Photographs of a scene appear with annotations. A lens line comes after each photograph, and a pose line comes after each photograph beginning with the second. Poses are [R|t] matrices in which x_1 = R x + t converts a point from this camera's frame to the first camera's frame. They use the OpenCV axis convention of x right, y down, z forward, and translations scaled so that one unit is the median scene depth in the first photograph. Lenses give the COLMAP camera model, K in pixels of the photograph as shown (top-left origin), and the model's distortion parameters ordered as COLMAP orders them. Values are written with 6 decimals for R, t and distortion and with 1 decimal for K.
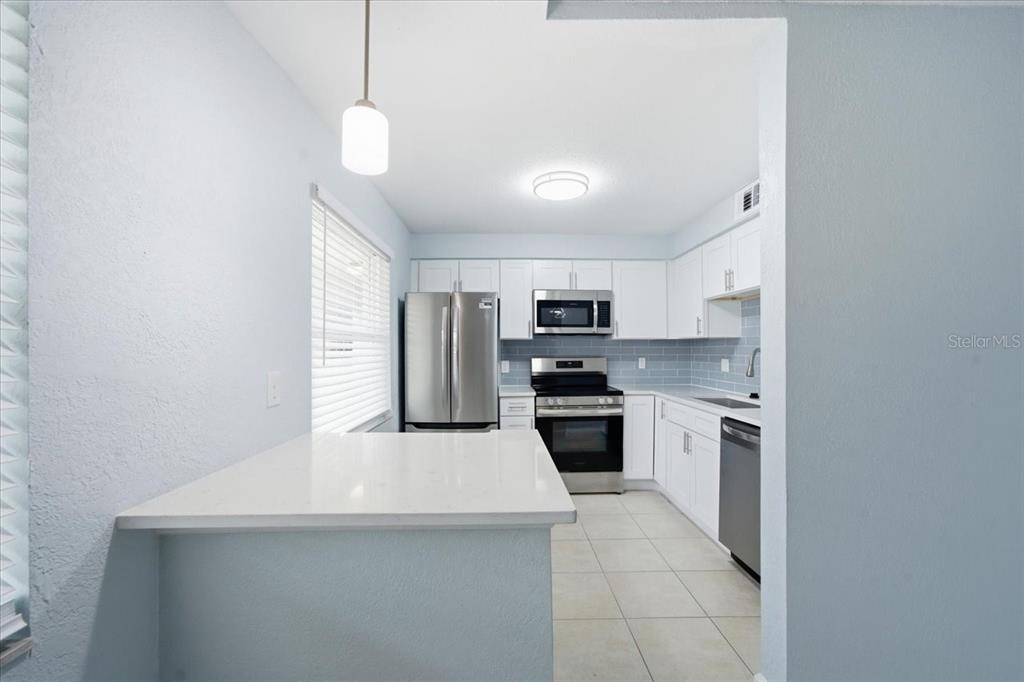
lens RADIAL K [[420.0, 0, 514.3], [0, 420.0, 350.6], [0, 0, 1]] dist [-0.001242, -0.000425]
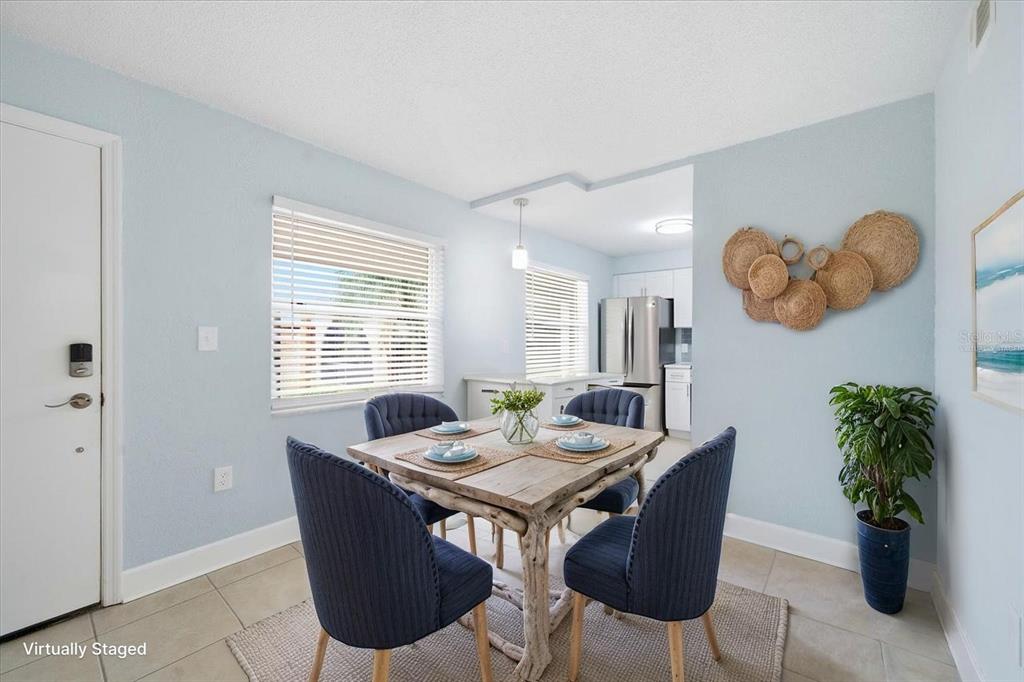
lens RADIAL K [[416.1, 0, 508.6], [0, 416.1, 341.5], [0, 0, 1]] dist [0.000360, 0.000383]
pose [[0.756819, 0.007099, -0.653586, 0.455999], [-0.008962, 0.999960, 0.000483, 0.023526], [0.653564, 0.005492, 0.756852, -0.384880]]
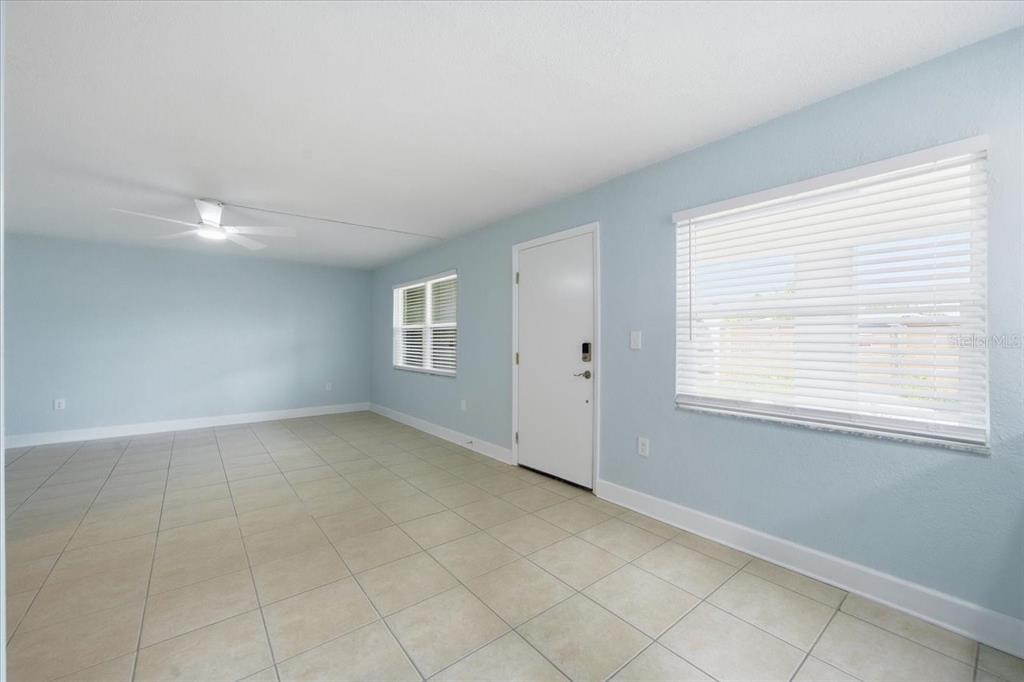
lens RADIAL K [[416.1, 0, 508.6], [0, 416.1, 341.5], [0, 0, 1]] dist [0.000360, 0.000383]
pose [[-0.804184, 0.004684, -0.594362, 0.427169], [-0.000375, 0.999965, 0.008388, 0.019517], [0.594380, 0.006968, -0.804154, 0.253037]]
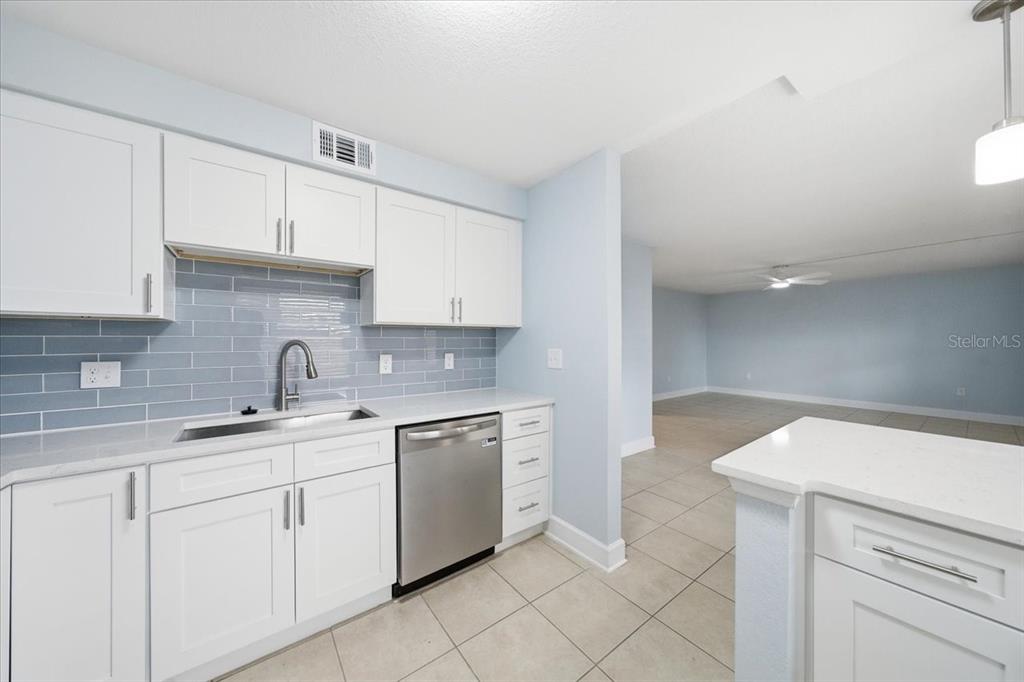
lens RADIAL K [[356.9, 0, 512.0], [0, 356.9, 341.0], [0, 0, 1]] dist [0.008507, 0.000196]
pose [[-0.580731, -0.002406, 0.814092, -0.116554], [0.004431, 0.999971, 0.006116, -0.004640], [-0.814084, 0.007159, -0.580703, 0.811874]]
